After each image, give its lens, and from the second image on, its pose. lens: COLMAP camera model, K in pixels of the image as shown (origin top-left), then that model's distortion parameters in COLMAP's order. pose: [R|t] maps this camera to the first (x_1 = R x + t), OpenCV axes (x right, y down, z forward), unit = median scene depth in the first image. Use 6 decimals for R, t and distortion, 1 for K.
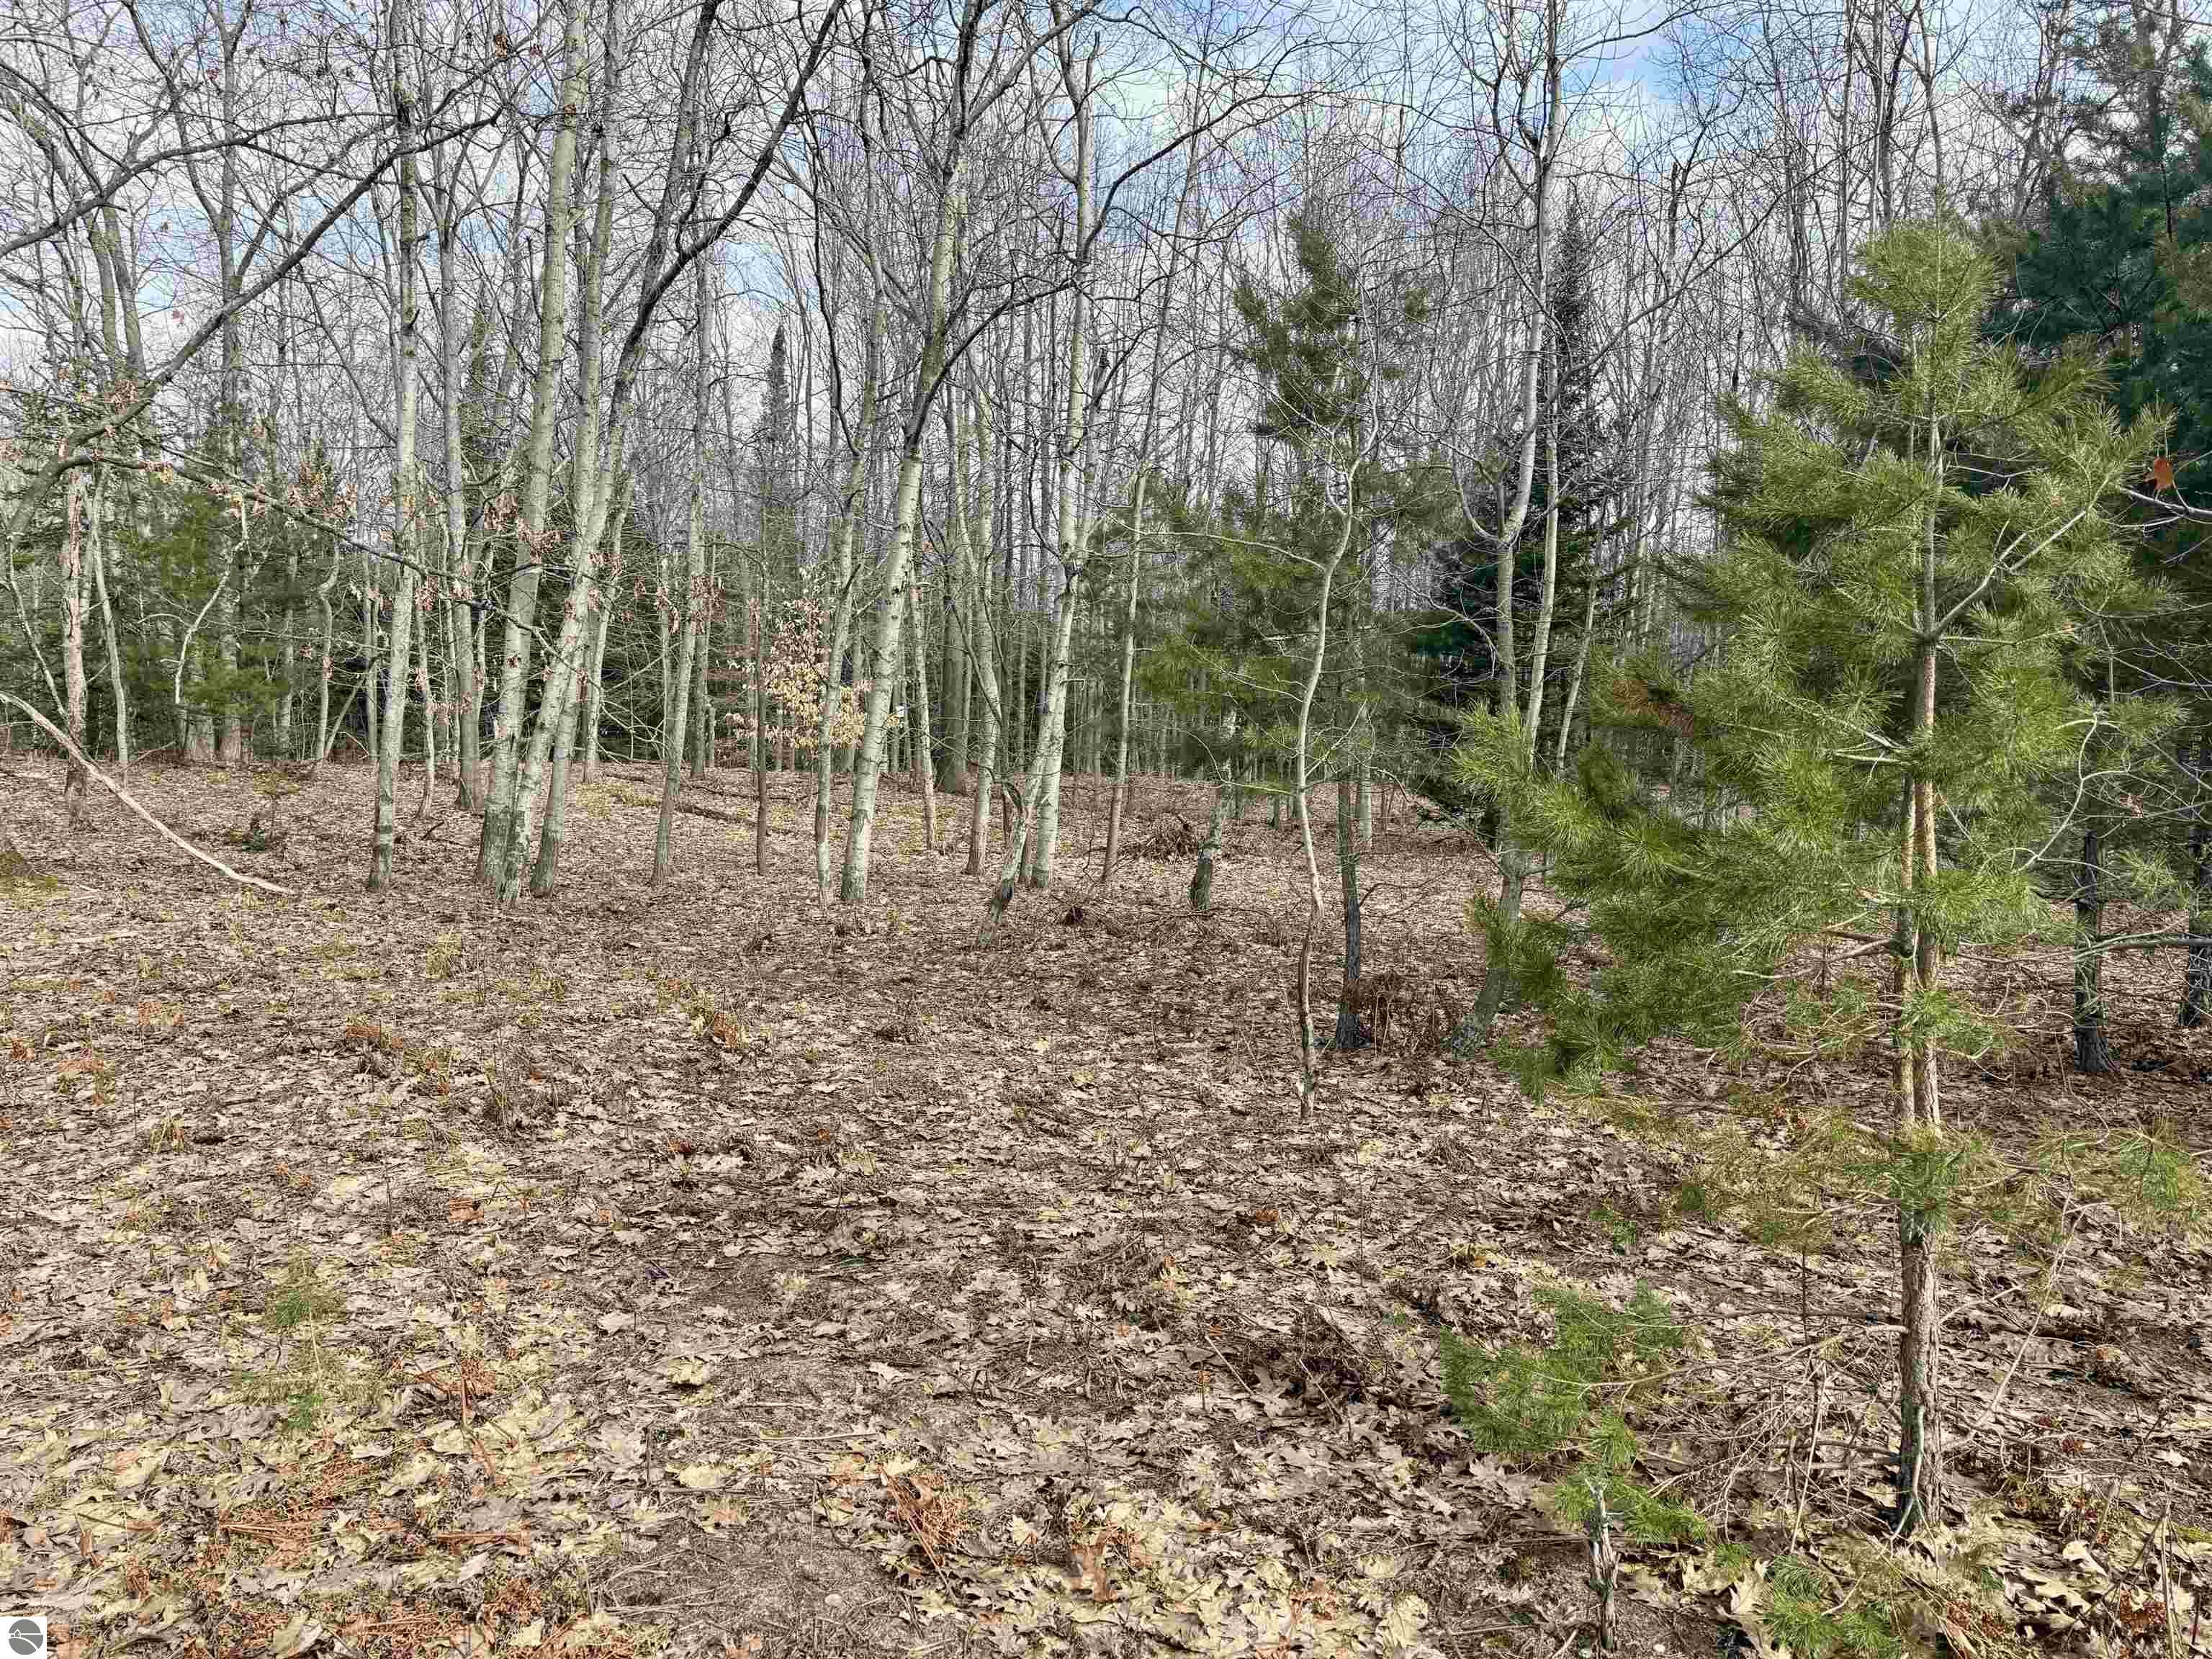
lens RADIAL K [[1541.5, 0, 1070.2], [0, 1541.5, 834.3], [0, 0, 1]] dist [0.012042, -0.010274]
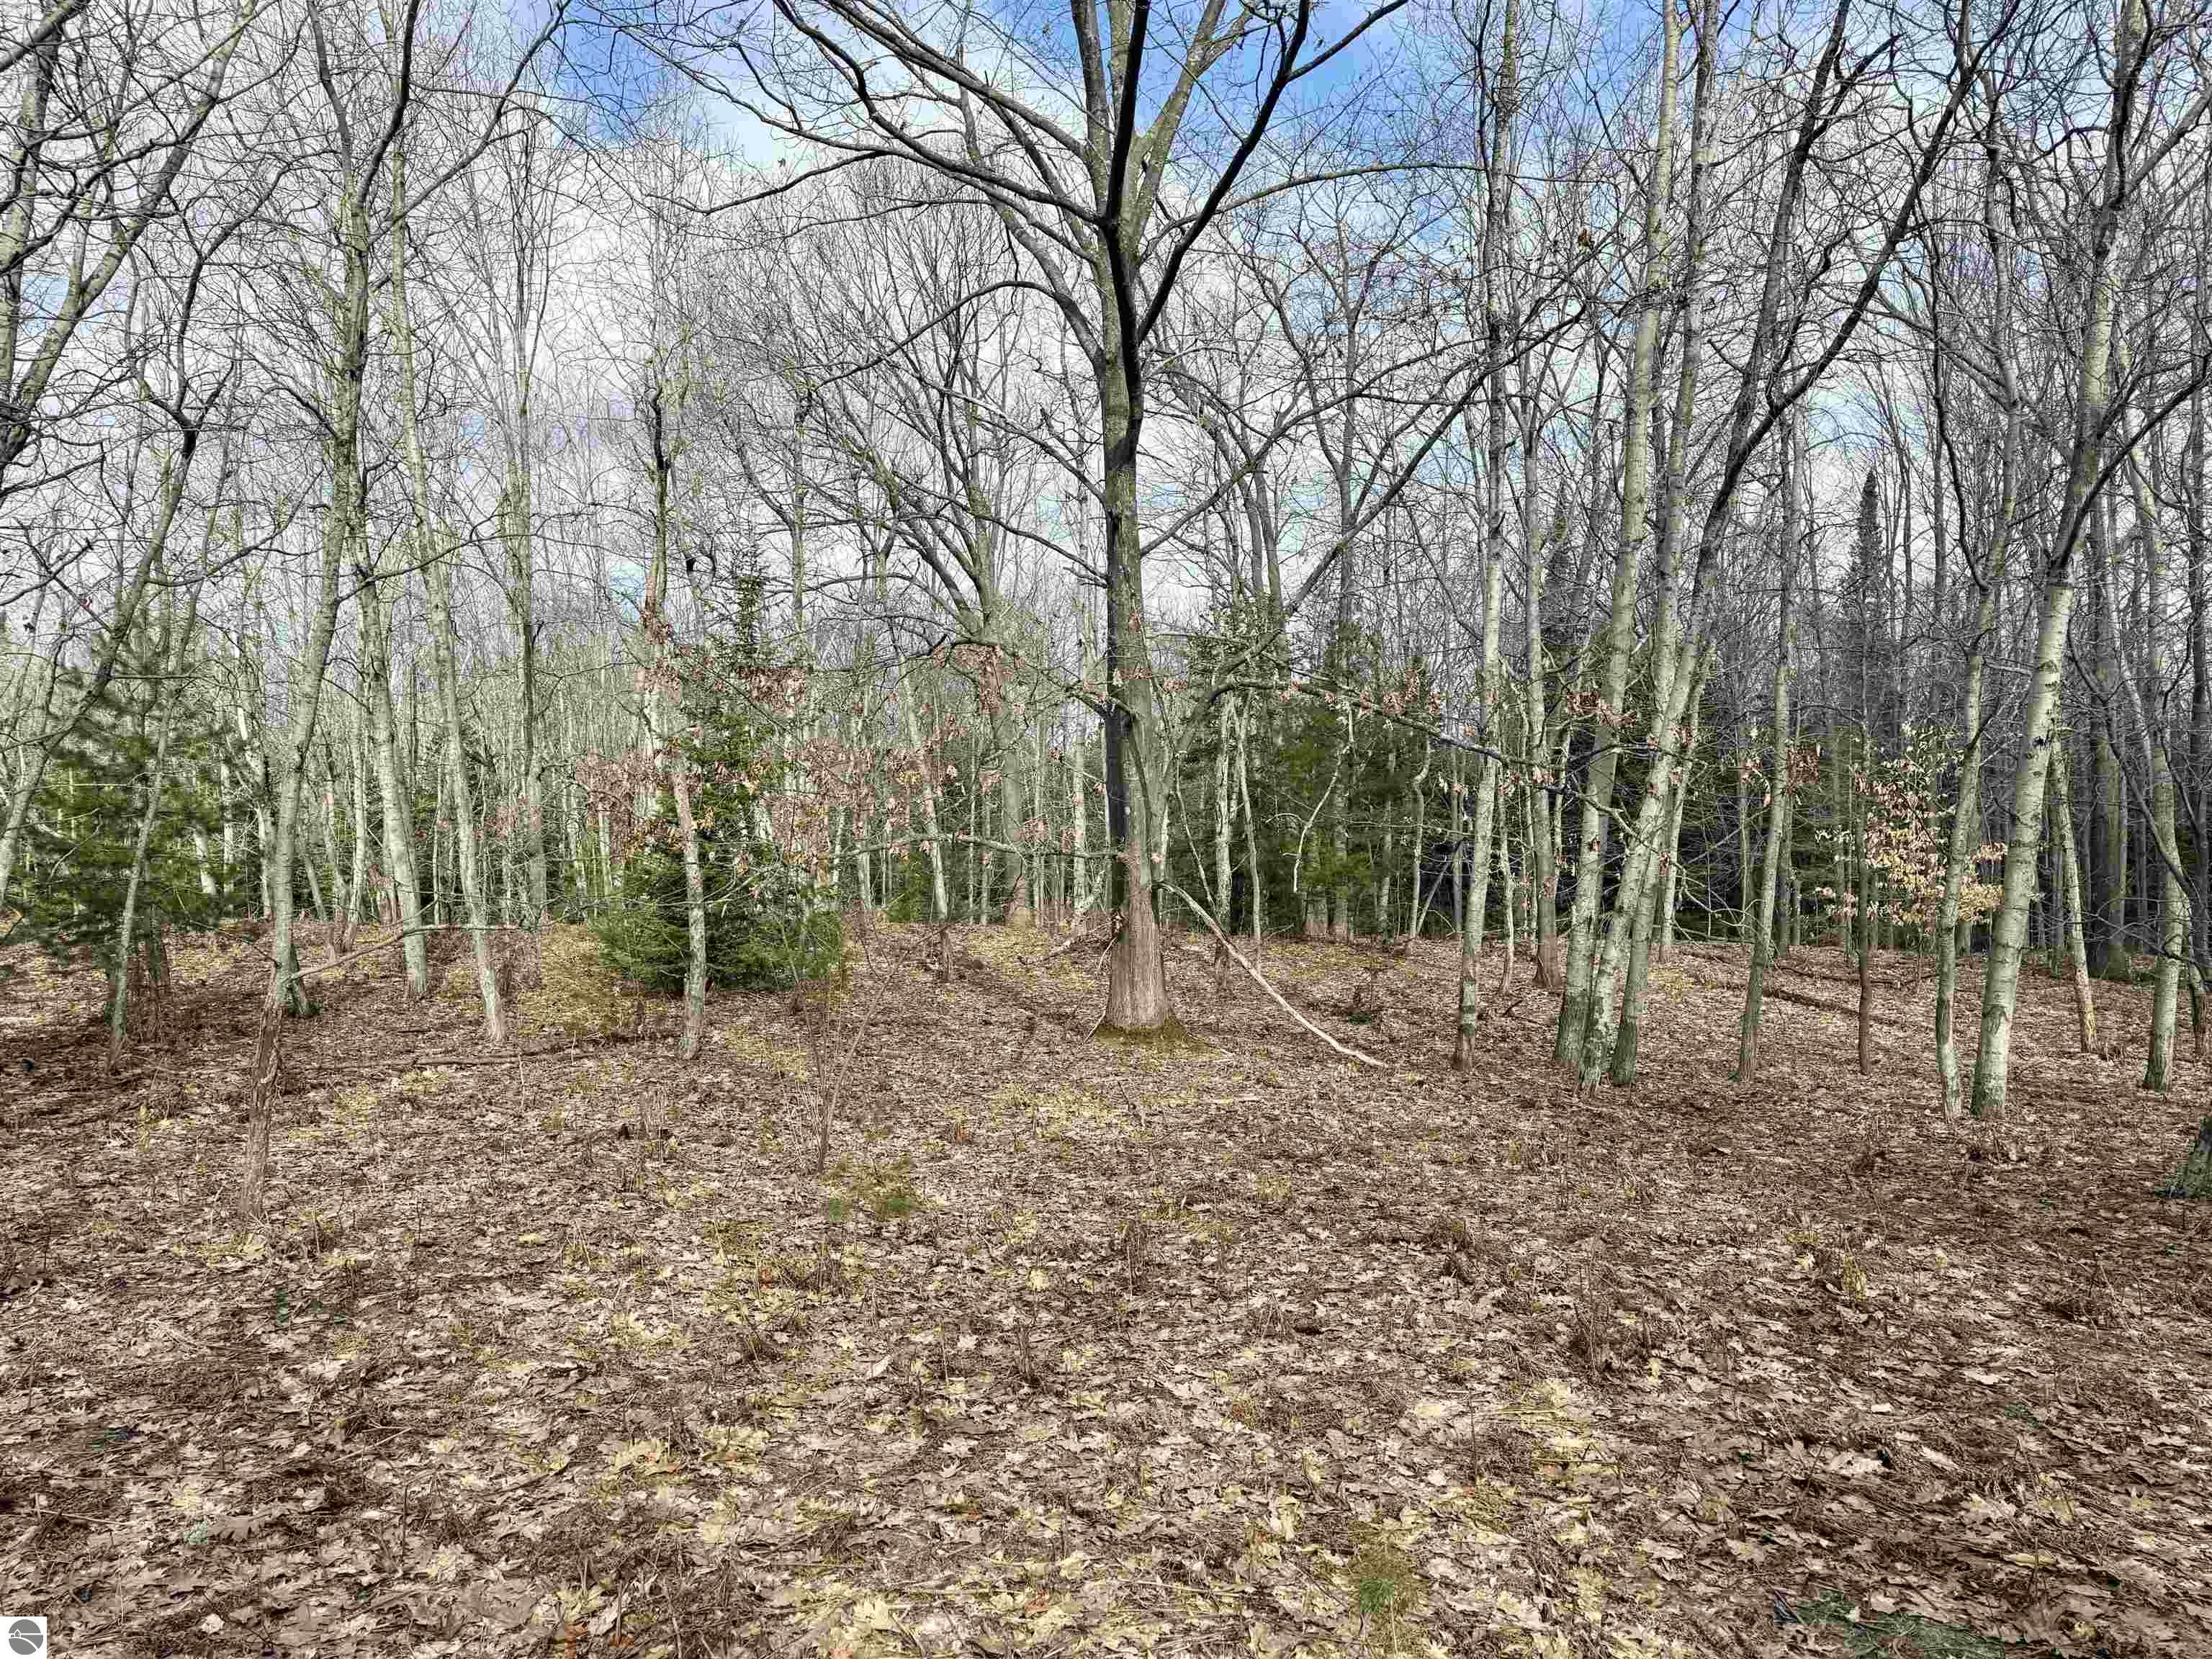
lens RADIAL K [[1427.3, 0, 1093.0], [0, 1427.3, 875.9], [0, 0, 1]] dist [-0.046335, -0.004782]
pose [[0.783494, -0.016201, -0.621188, -0.054360], [-0.032297, 0.997247, -0.066745, -0.023438], [0.620559, 0.072357, 0.780814, 0.106042]]
